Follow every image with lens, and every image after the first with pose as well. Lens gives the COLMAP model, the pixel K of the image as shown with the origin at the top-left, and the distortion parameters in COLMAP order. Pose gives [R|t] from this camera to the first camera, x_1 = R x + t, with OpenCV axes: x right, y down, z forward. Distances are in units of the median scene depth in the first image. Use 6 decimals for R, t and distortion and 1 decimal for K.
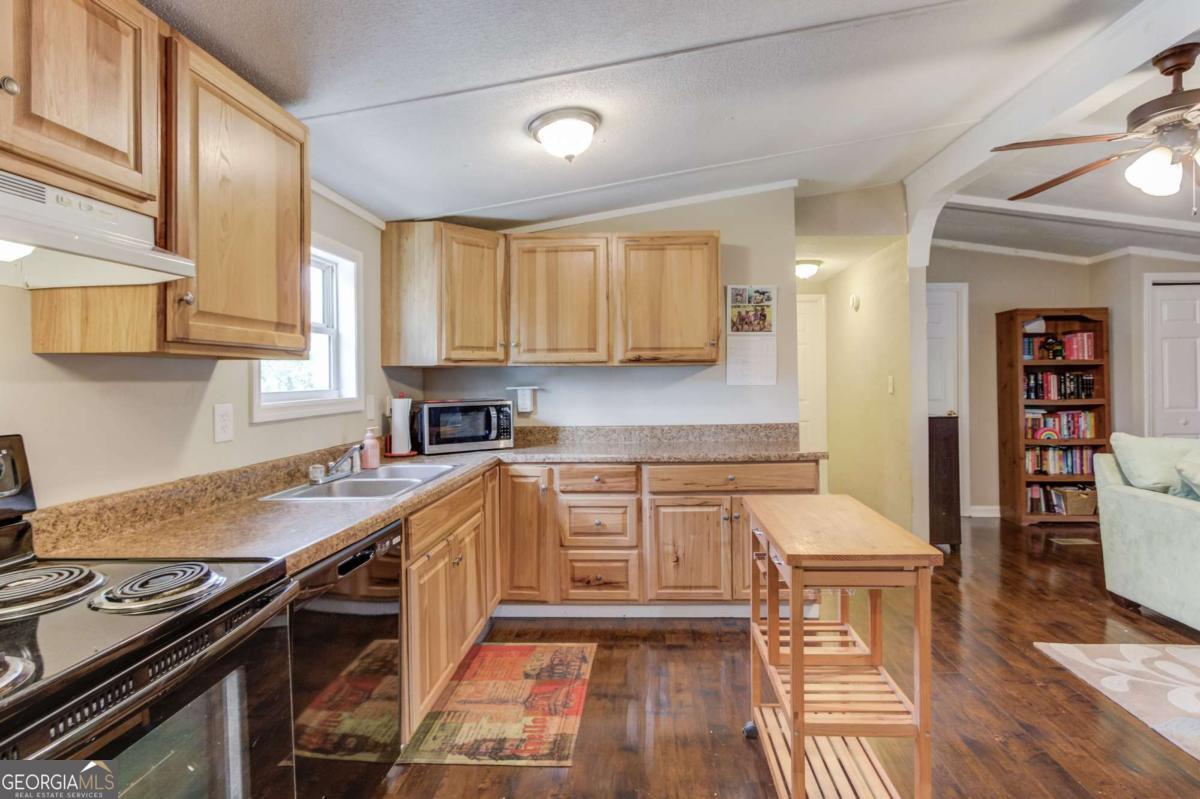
lens RADIAL K [[608.2, 0, 625.1], [0, 608.2, 379.3], [0, 0, 1]] dist [-0.003999, 0.000372]
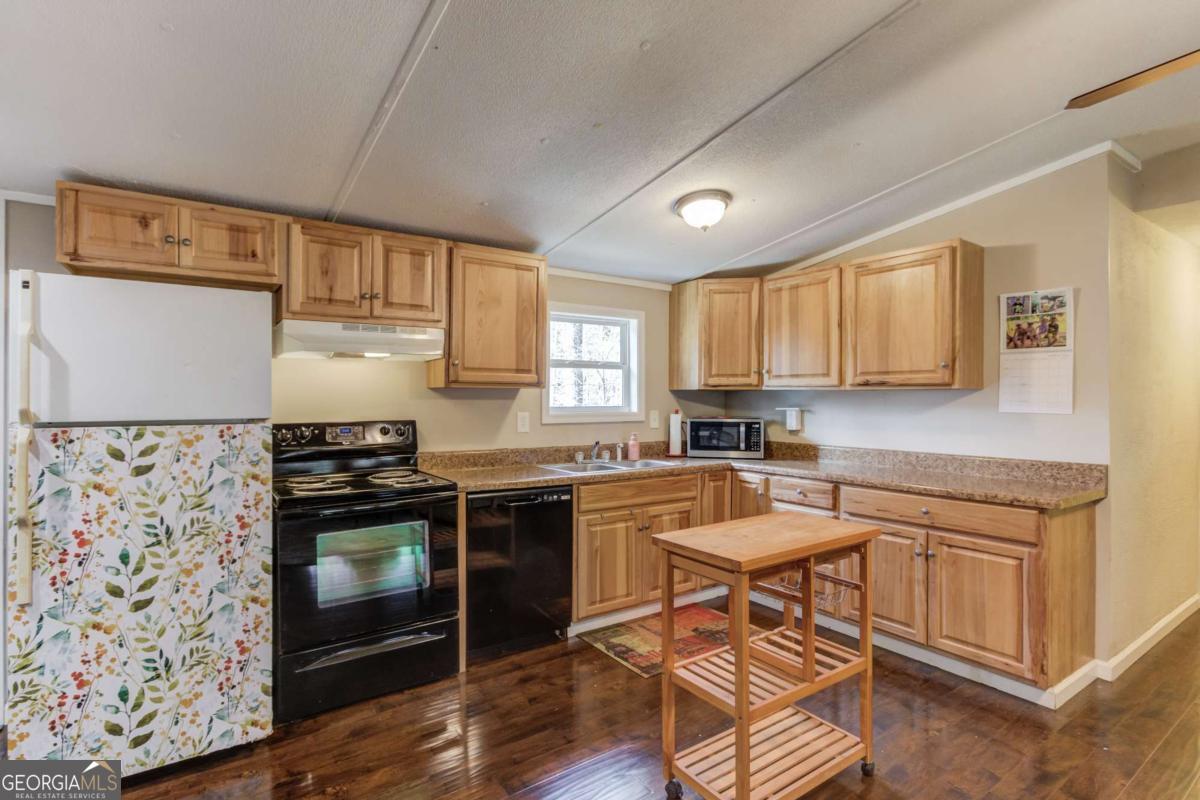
lens RADIAL K [[587.4, 0, 582.1], [0, 587.4, 399.0], [0, 0, 1]] dist [-0.001383, -0.000011]
pose [[0.590394, 0.014131, -0.806992, 0.535227], [-0.010462, 0.999897, 0.009855, -0.011648], [0.807048, 0.002624, 0.590480, 0.046524]]
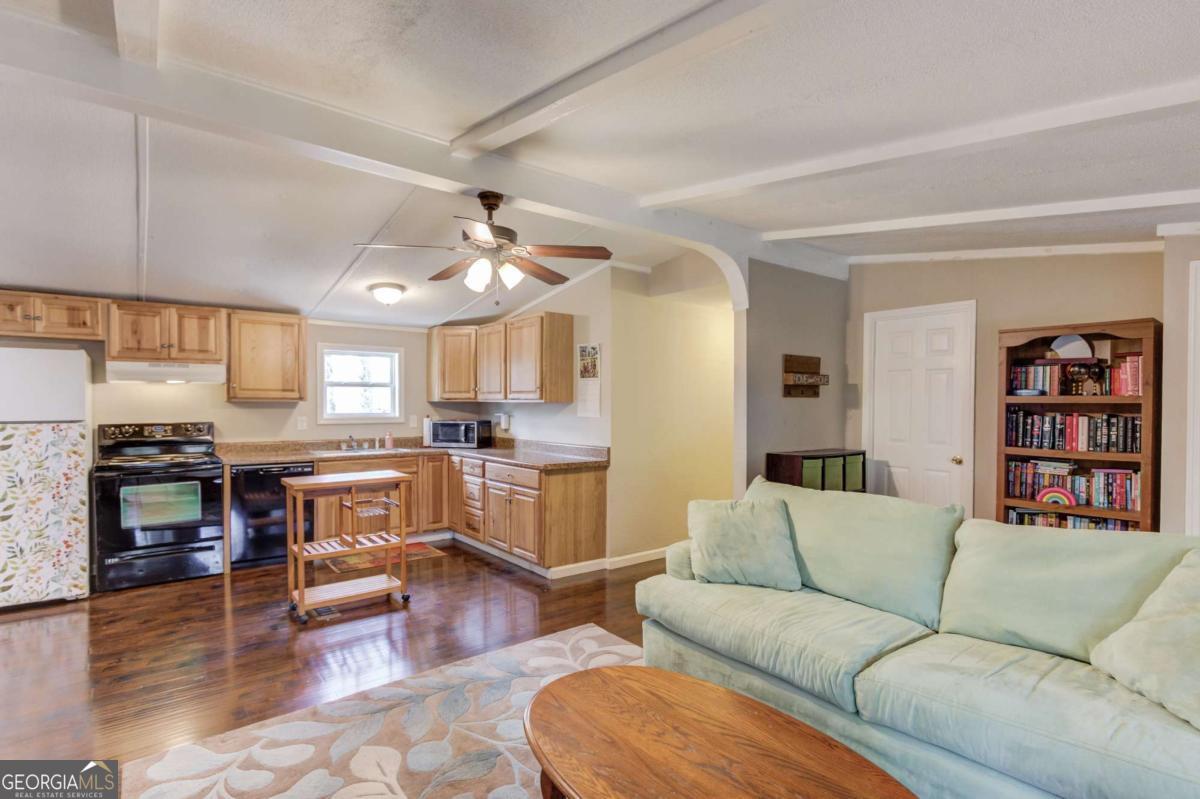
lens RADIAL K [[586.6, 0, 596.5], [0, 586.6, 413.4], [0, 0, 1]] dist [0.001086, -0.000118]
pose [[0.643404, 0.026290, -0.765075, 1.357003], [-0.011258, 0.999627, 0.024883, -0.034361], [0.765444, -0.007396, 0.643460, 0.178348]]
